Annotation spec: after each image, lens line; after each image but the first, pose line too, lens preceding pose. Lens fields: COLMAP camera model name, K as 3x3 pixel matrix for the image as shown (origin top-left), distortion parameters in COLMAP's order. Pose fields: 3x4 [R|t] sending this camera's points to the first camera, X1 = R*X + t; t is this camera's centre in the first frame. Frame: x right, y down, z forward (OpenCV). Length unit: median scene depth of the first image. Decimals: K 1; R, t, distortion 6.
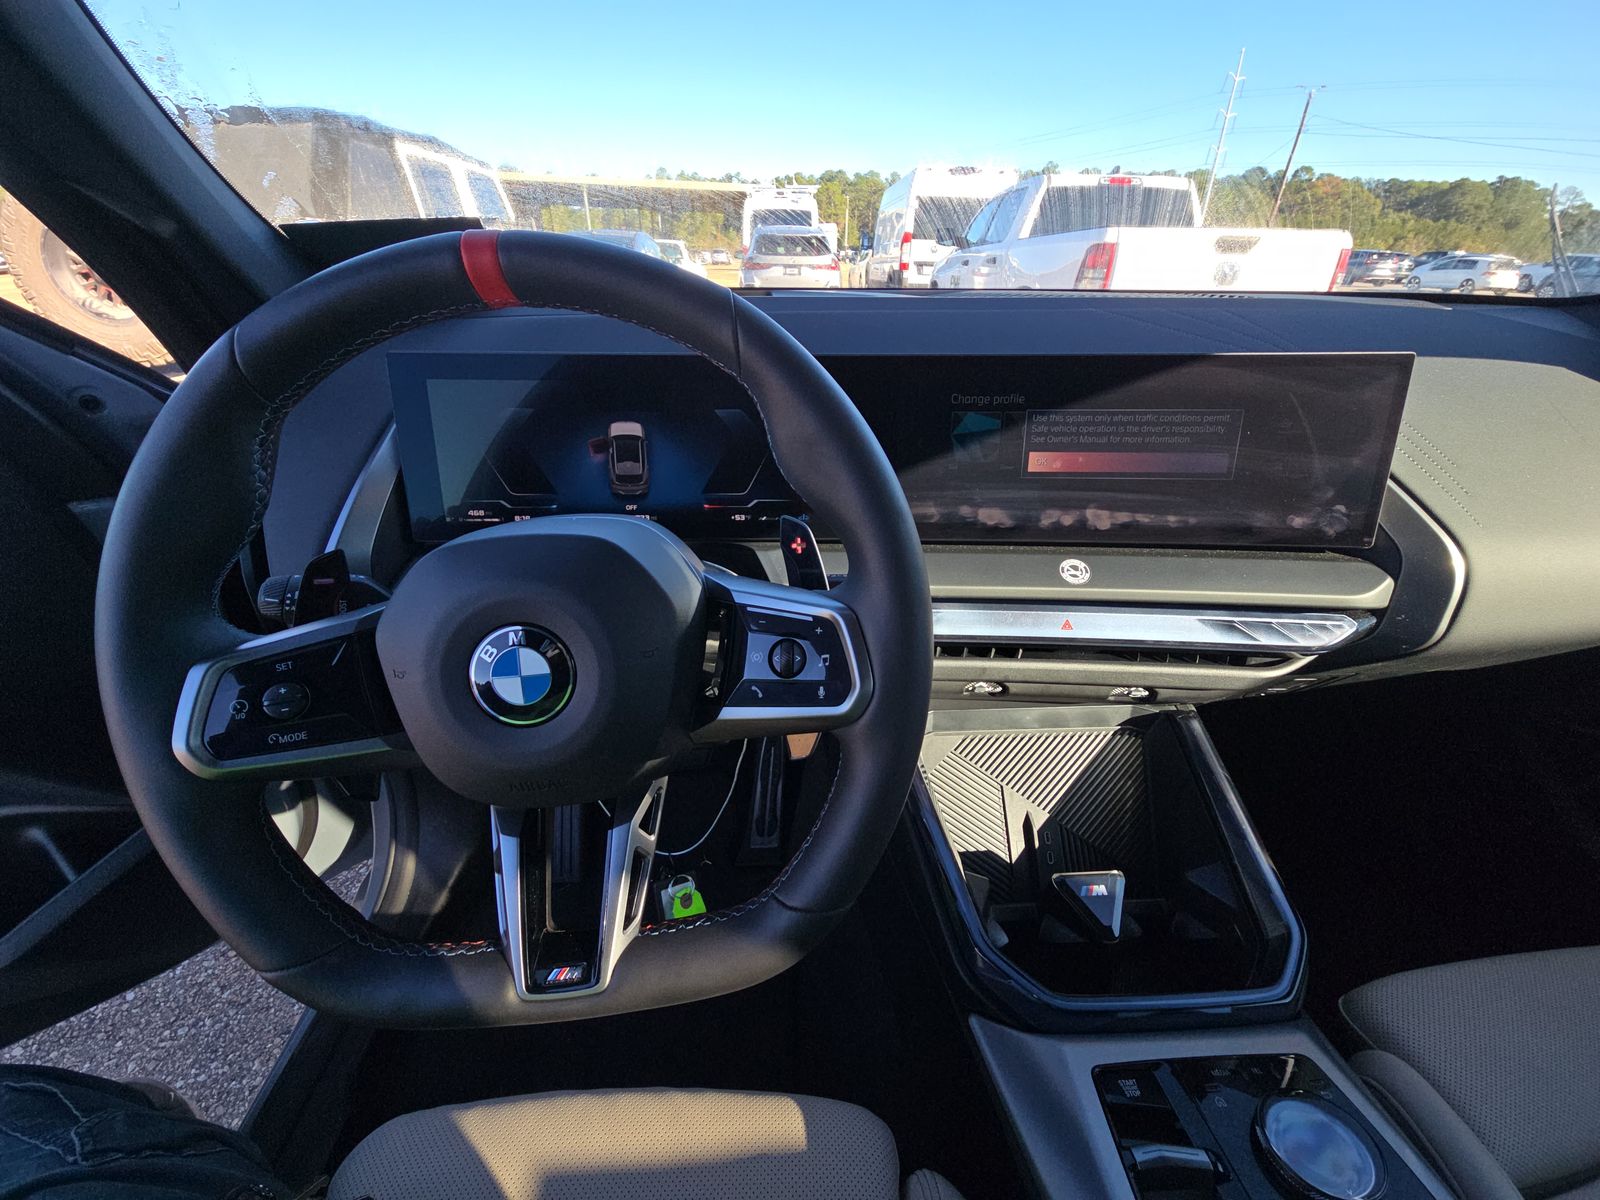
lens RADIAL K [[652.9, 0, 797.4], [0, 652.9, 602.8], [0, 0, 1]] dist [0.005270, -0.007770]
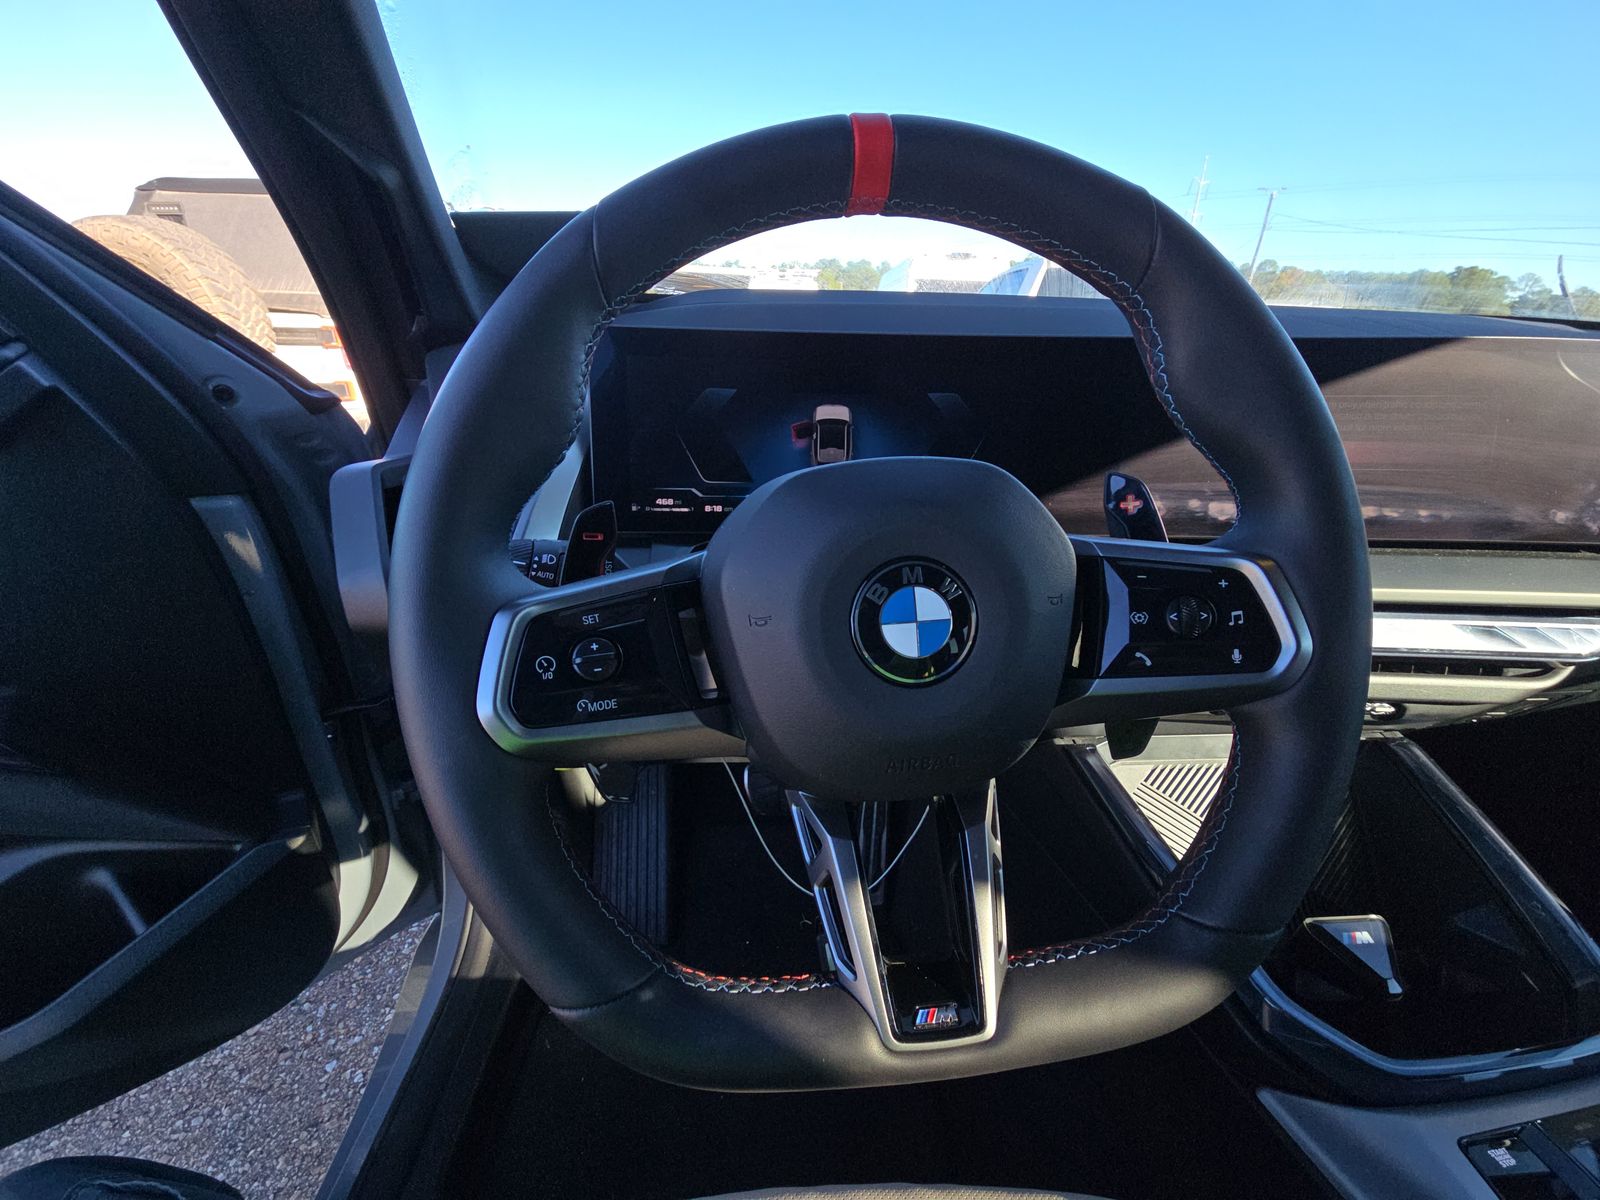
lens RADIAL K [[652.9, 0, 794.6], [0, 652.9, 603.9], [0, 0, 1]] dist [0.005270, -0.007770]
pose [[0.999970, 0.005197, 0.005822, -0.299013], [-0.004593, 0.995042, -0.099346, 0.088812], [-0.006309, 0.099316, 0.995036, 0.100847]]
